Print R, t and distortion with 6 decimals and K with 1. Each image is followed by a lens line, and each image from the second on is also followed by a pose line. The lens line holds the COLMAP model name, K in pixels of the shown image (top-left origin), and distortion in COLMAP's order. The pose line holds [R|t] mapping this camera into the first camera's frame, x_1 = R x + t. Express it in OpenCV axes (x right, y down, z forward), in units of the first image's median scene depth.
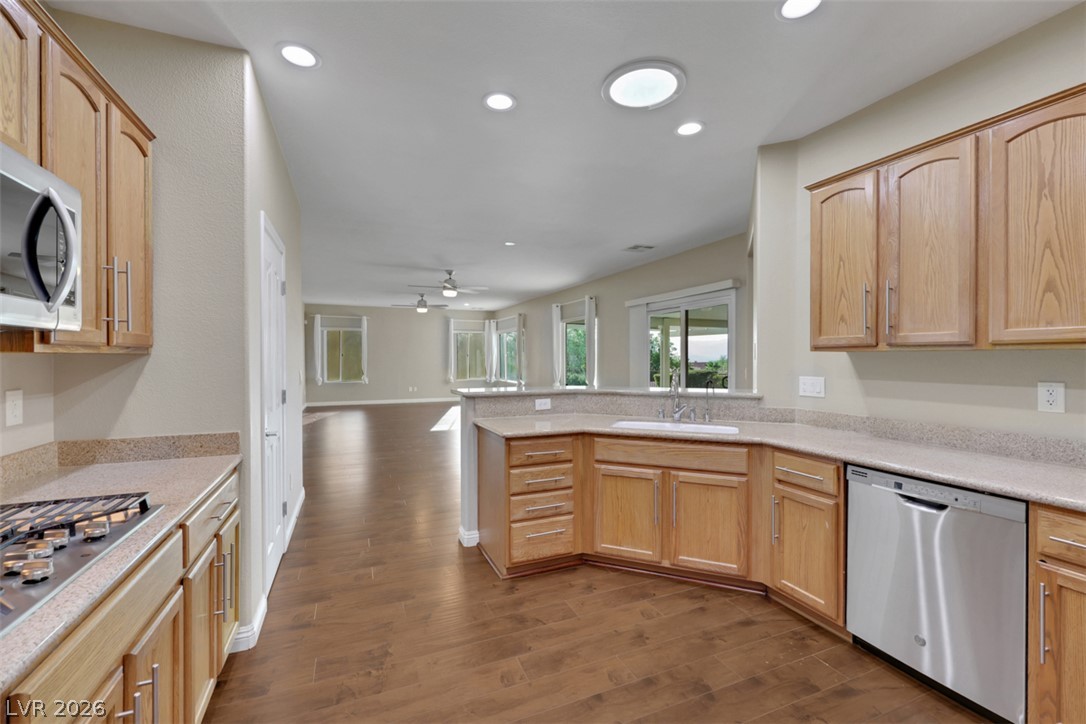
lens RADIAL K [[451.3, 0, 543.0], [0, 451.3, 362.0], [0, 0, 1]] dist [0.000210, 0.000367]
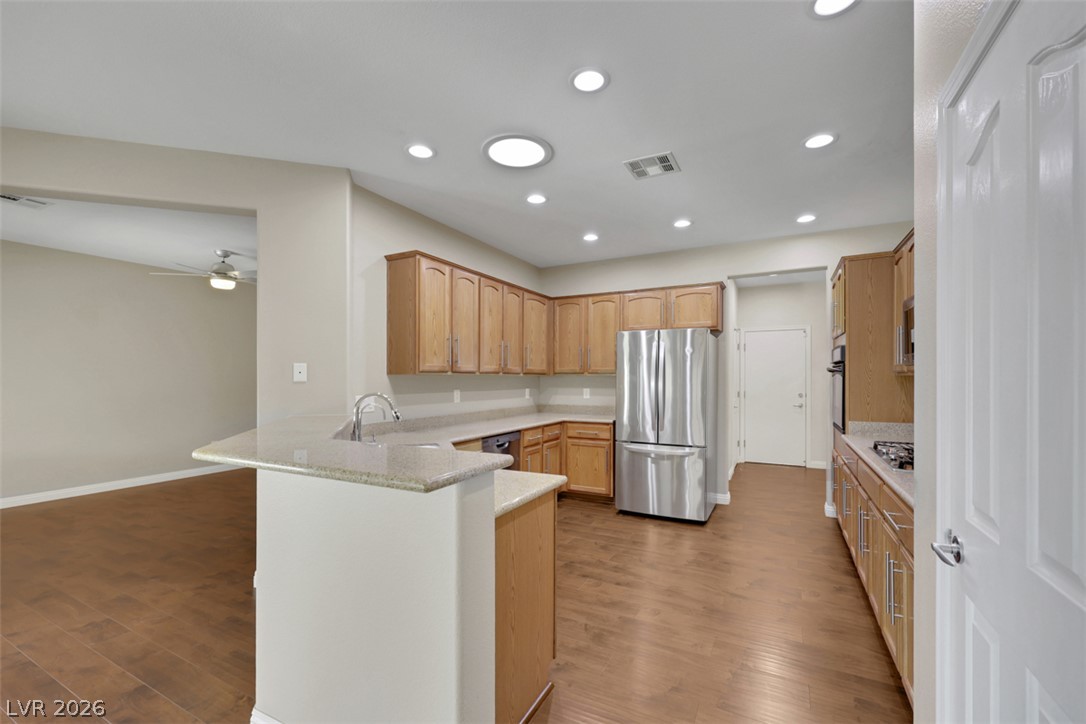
lens RADIAL K [[438.8, 0, 561.2], [0, 438.8, 373.2], [0, 0, 1]] dist [-0.000216, 0.000024]
pose [[-0.655013, 0.007995, 0.755575, -0.644137], [0.011935, 0.999929, -0.000234, -0.021459], [-0.755523, 0.008864, -0.655062, 1.470093]]
